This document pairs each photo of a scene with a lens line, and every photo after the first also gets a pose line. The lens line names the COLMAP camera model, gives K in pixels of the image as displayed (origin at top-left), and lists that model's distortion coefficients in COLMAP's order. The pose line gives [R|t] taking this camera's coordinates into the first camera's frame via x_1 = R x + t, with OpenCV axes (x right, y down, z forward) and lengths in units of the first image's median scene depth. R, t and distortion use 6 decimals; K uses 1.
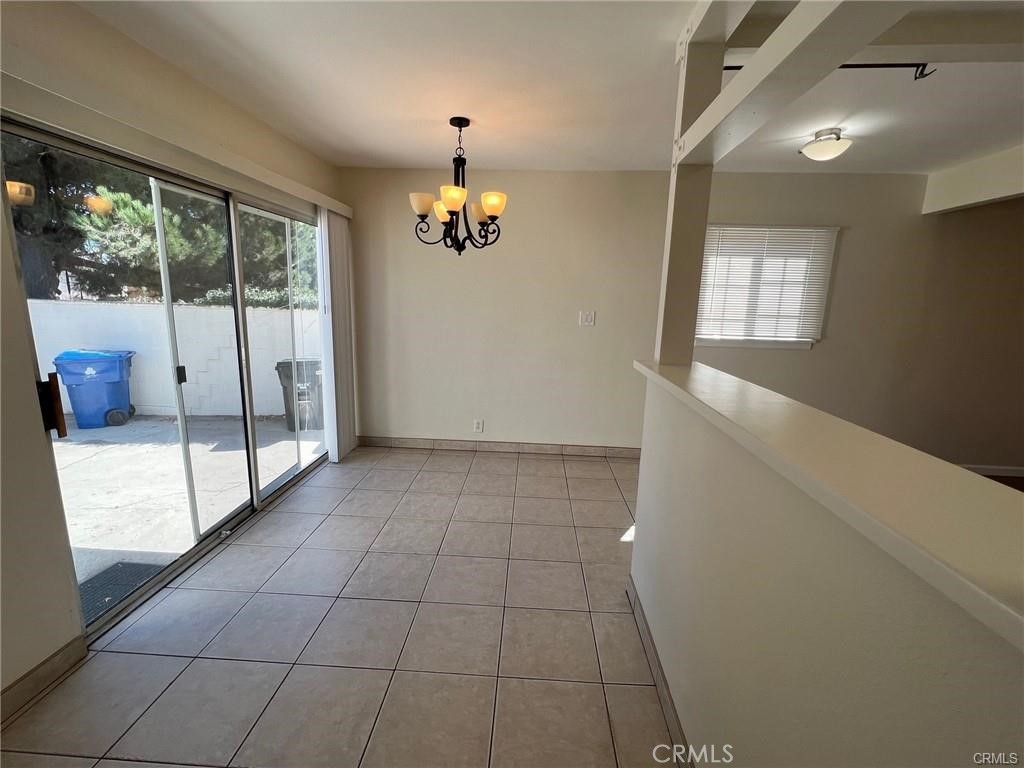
lens RADIAL K [[445.2, 0, 512.0], [0, 445.2, 384.0], [0, 0, 1]] dist [0.015242, -0.000019]
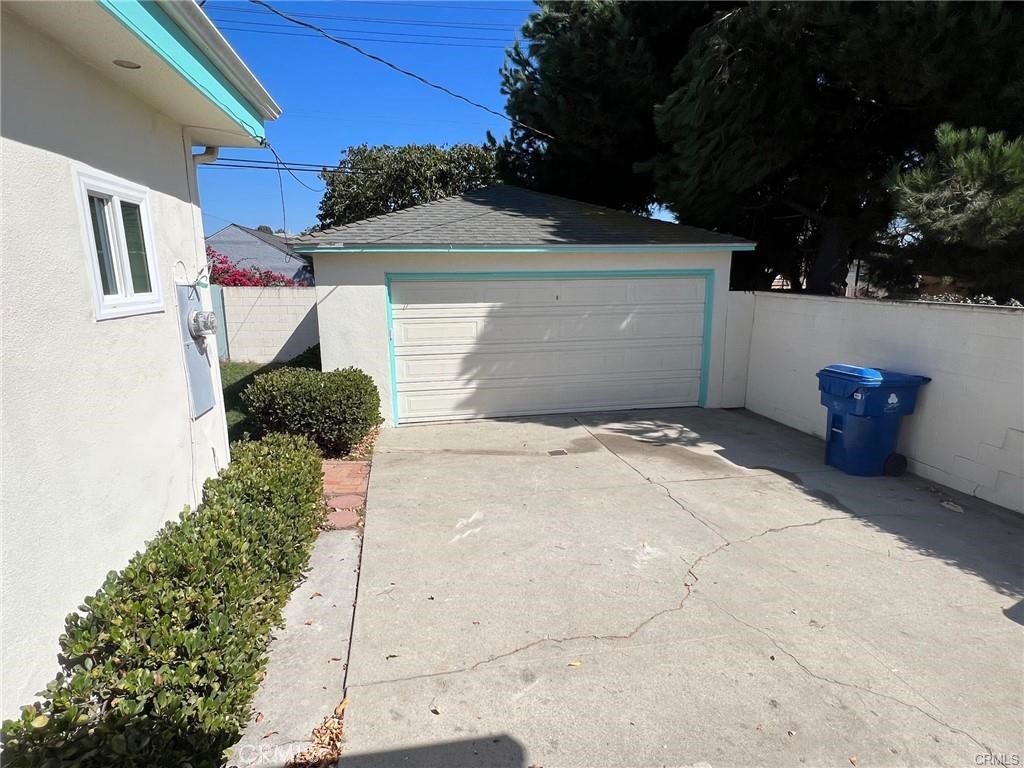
lens RADIAL K [[524.6, 0, 510.7], [0, 524.6, 385.2], [0, 0, 1]] dist [0.001151, -0.000078]
pose [[0.227946, 0.177581, -0.957343, -0.278909], [-0.182974, 0.973523, 0.137015, -0.066244], [0.956327, 0.143937, 0.254404, 0.293994]]
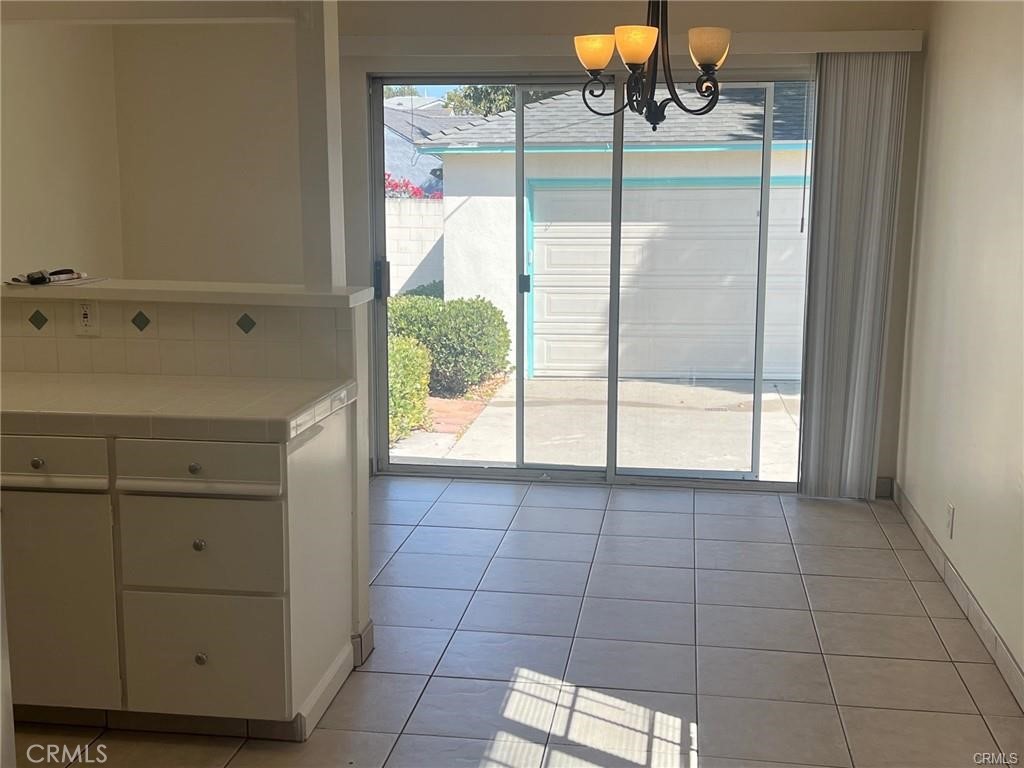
lens RADIAL K [[1206.8, 0, 512.0], [0, 1206.8, 384.0], [0, 0, 1]] dist [0.007081, 0.001213]
pose [[-0.081918, 0.146931, -0.985749, 0.724158], [-0.190570, 0.968514, 0.160199, -0.087607], [0.978250, 0.200977, -0.051338, 0.459102]]
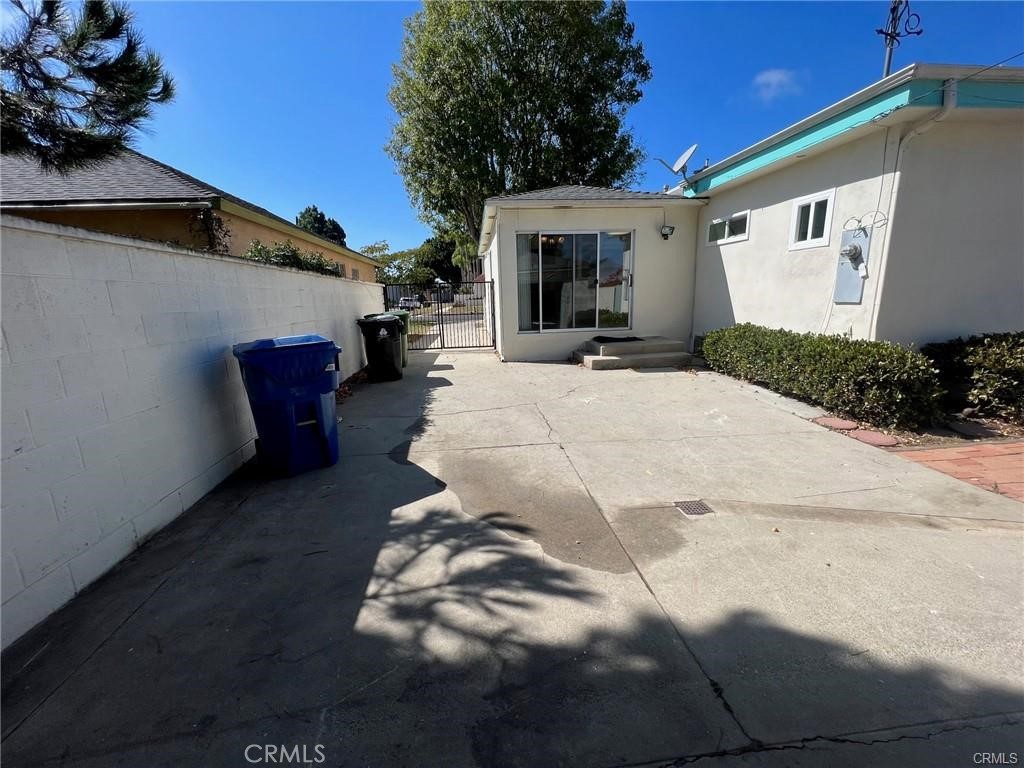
lens RADIAL K [[410.9, 0, 511.4], [0, 410.9, 381.8], [0, 0, 1]] dist [-0.001182, 0.000356]
pose [[-0.153087, -0.227232, 0.961733, -1.655426], [0.216731, 0.941790, 0.257019, -0.102195], [-0.964154, 0.247783, -0.094928, 0.892226]]
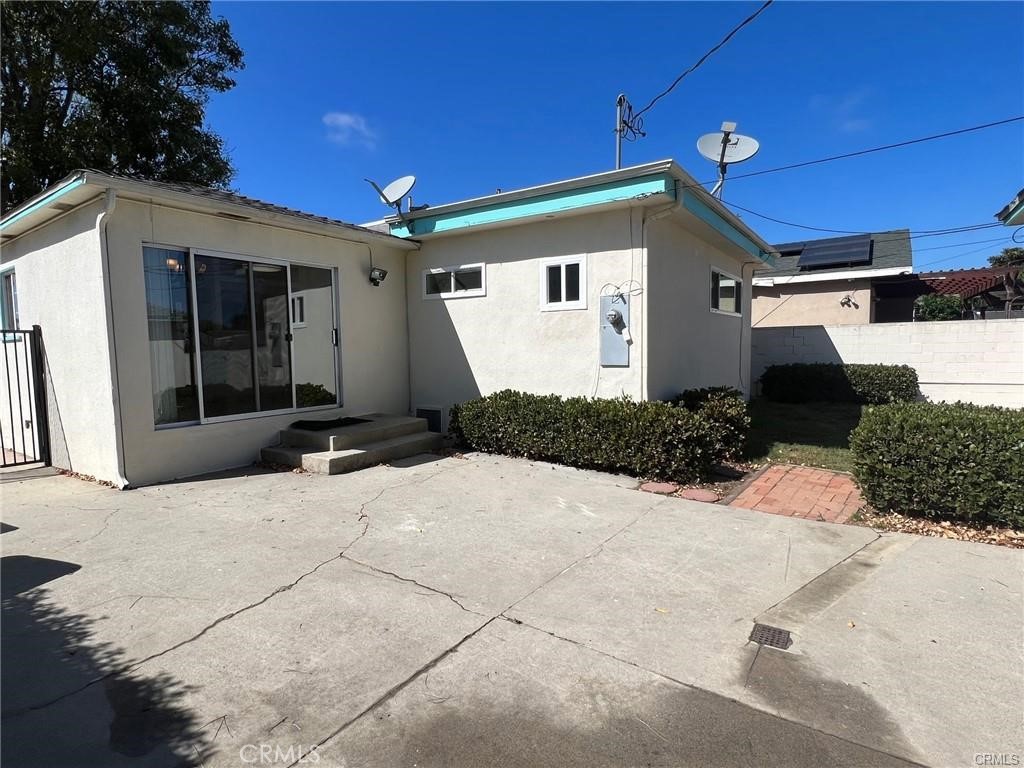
lens RADIAL K [[524.6, 0, 510.7], [0, 524.6, 385.2], [0, 0, 1]] dist [0.001151, -0.000078]
pose [[-0.851171, -0.051319, 0.522374, -1.301215], [0.095869, 0.963268, 0.250846, -0.141388], [-0.516059, 0.263592, -0.814986, 1.106531]]
